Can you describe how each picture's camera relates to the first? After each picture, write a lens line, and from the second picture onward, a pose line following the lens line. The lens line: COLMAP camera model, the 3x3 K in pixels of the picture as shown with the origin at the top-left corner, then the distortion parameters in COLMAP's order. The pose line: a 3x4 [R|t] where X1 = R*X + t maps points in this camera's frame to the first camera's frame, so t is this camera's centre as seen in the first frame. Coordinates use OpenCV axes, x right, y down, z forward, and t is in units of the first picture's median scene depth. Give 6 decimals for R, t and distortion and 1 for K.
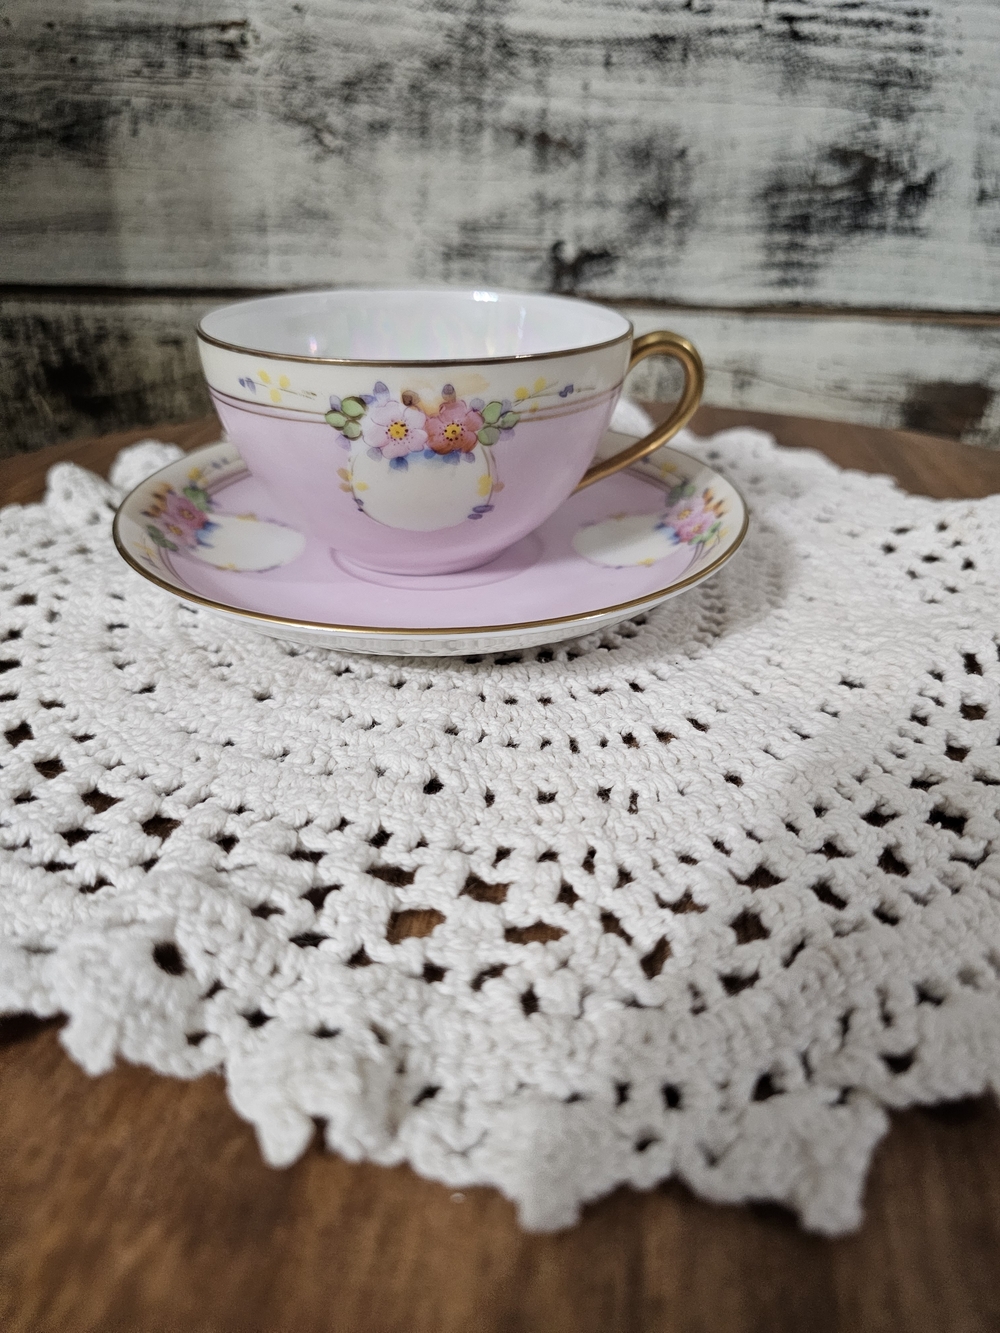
lens RADIAL K [[963.7, 0, 498.6], [0, 963.7, 680.3], [0, 0, 1]] dist [-0.028266, -0.009334]
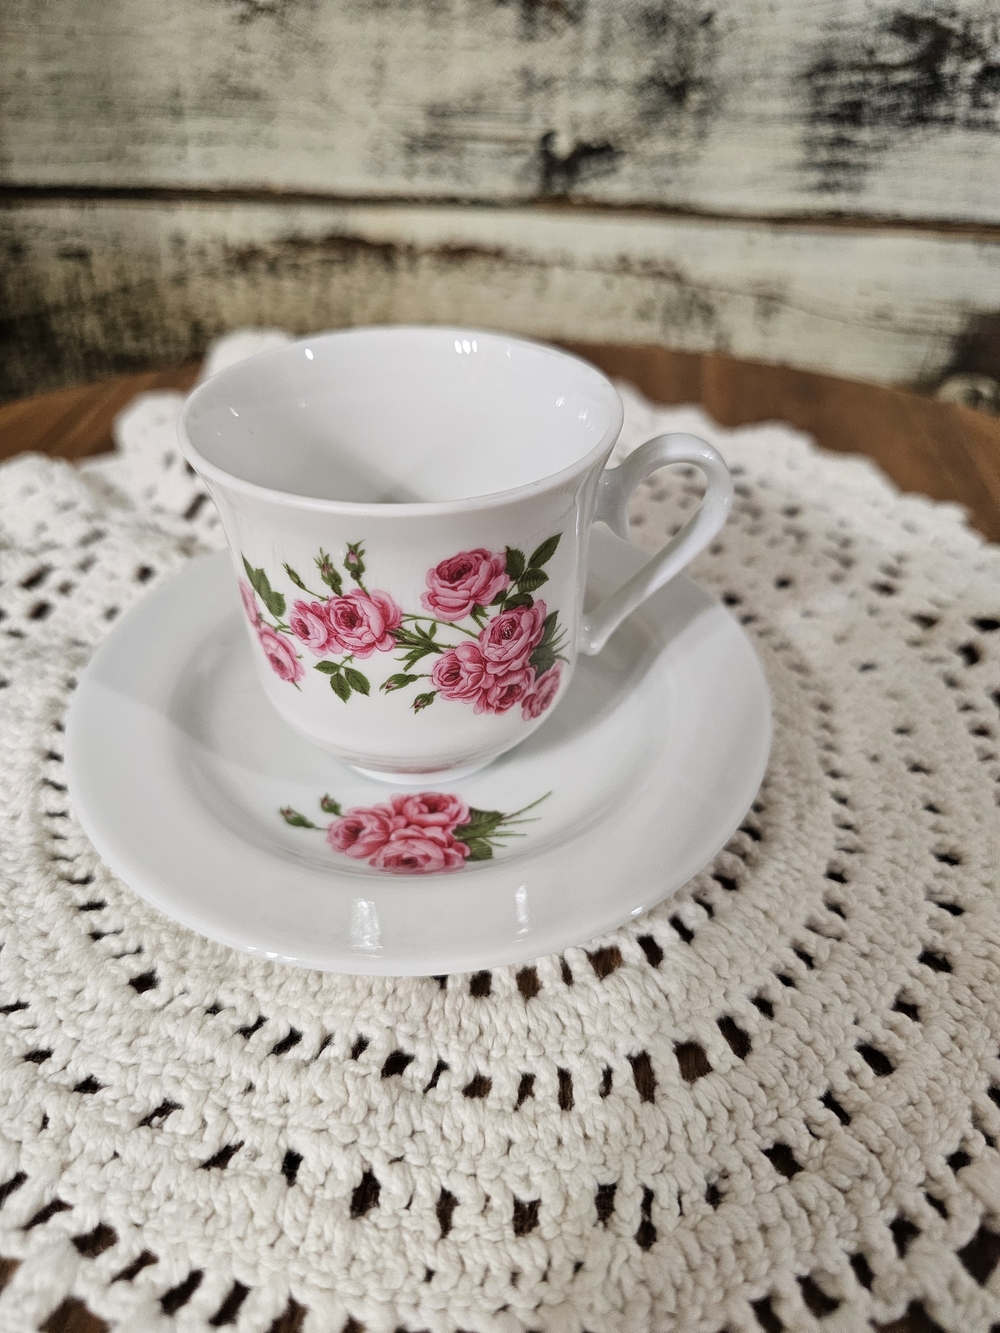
lens RADIAL K [[963.7, 0, 498.3], [0, 963.7, 666.7], [0, 0, 1]] dist [-0.028266, -0.009334]
pose [[0.999811, 0.002680, 0.019273, 0.005848], [-0.005875, 0.985820, 0.167701, -0.159484], [-0.018550, -0.167783, 0.985649, 0.146611]]
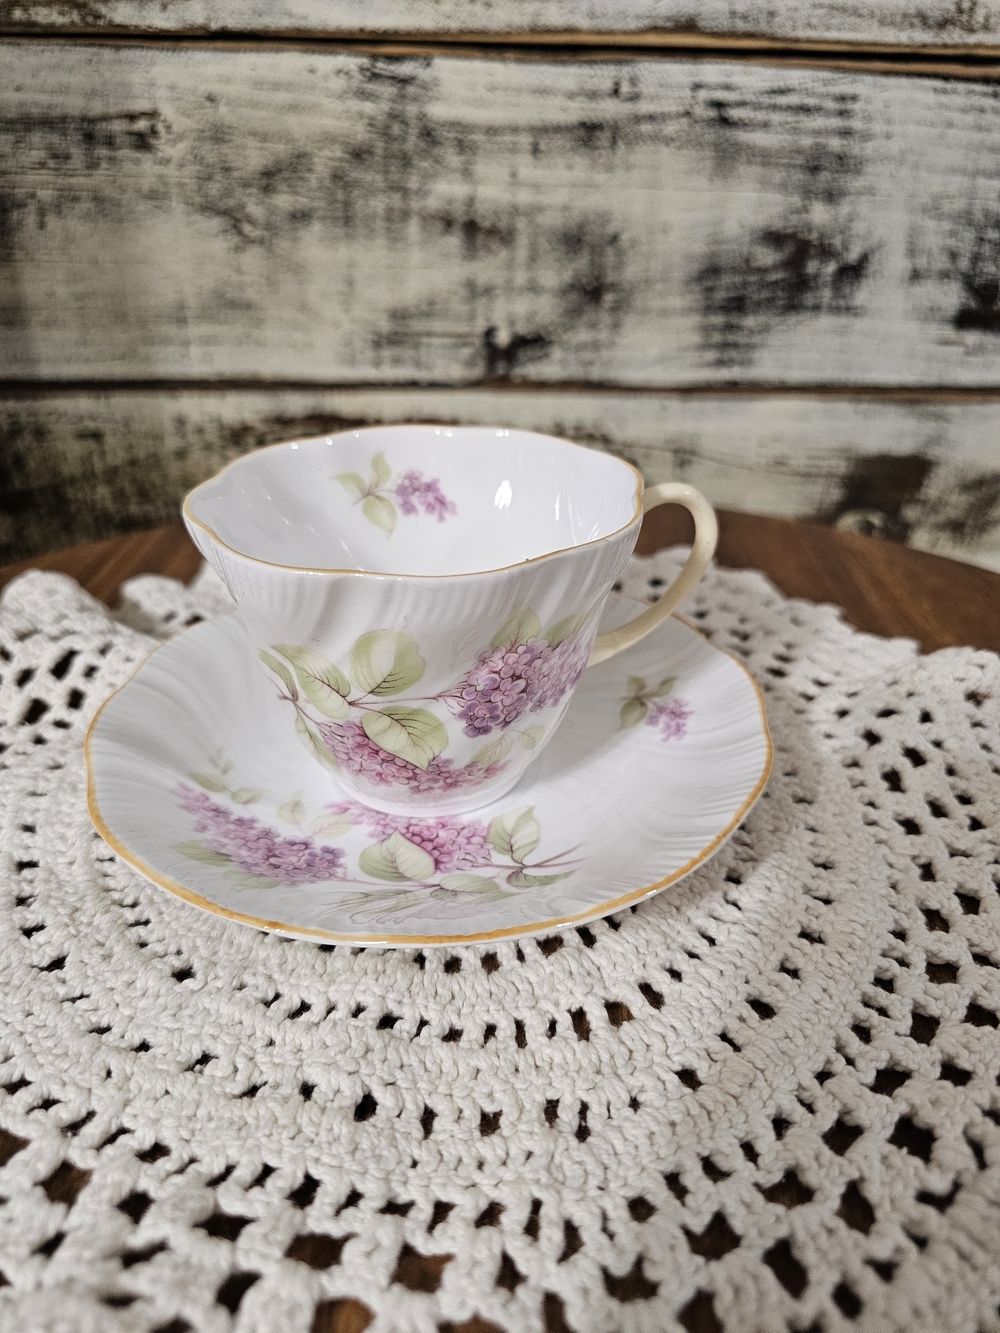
lens RADIAL K [[963.7, 0, 505.1], [0, 963.7, 652.9], [0, 0, 1]] dist [-0.028266, -0.009334]
pose [[0.997845, -0.033889, 0.056188, 0.011271], [0.034356, 0.999382, -0.007370, -0.126981], [-0.055903, 0.009284, 0.998393, 0.028662]]
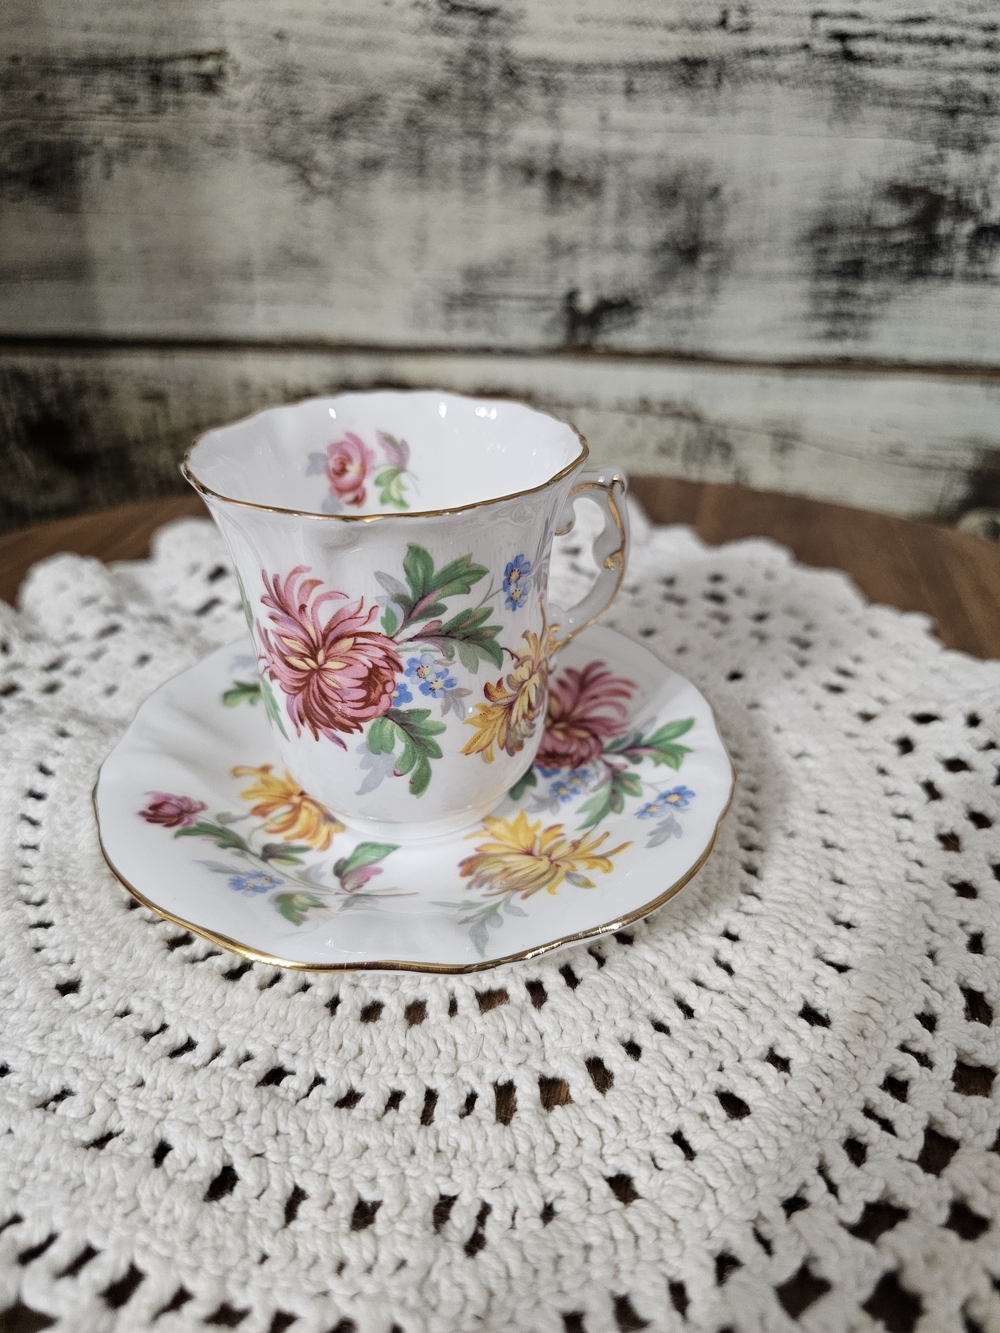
lens RADIAL K [[963.7, 0, 507.0], [0, 963.7, 671.0], [0, 0, 1]] dist [-0.028266, -0.009334]
pose [[0.996889, 0.029468, -0.073102, 0.081159], [-0.028003, 0.999387, 0.020993, -0.129046], [0.073676, -0.018881, 0.997104, 0.106769]]
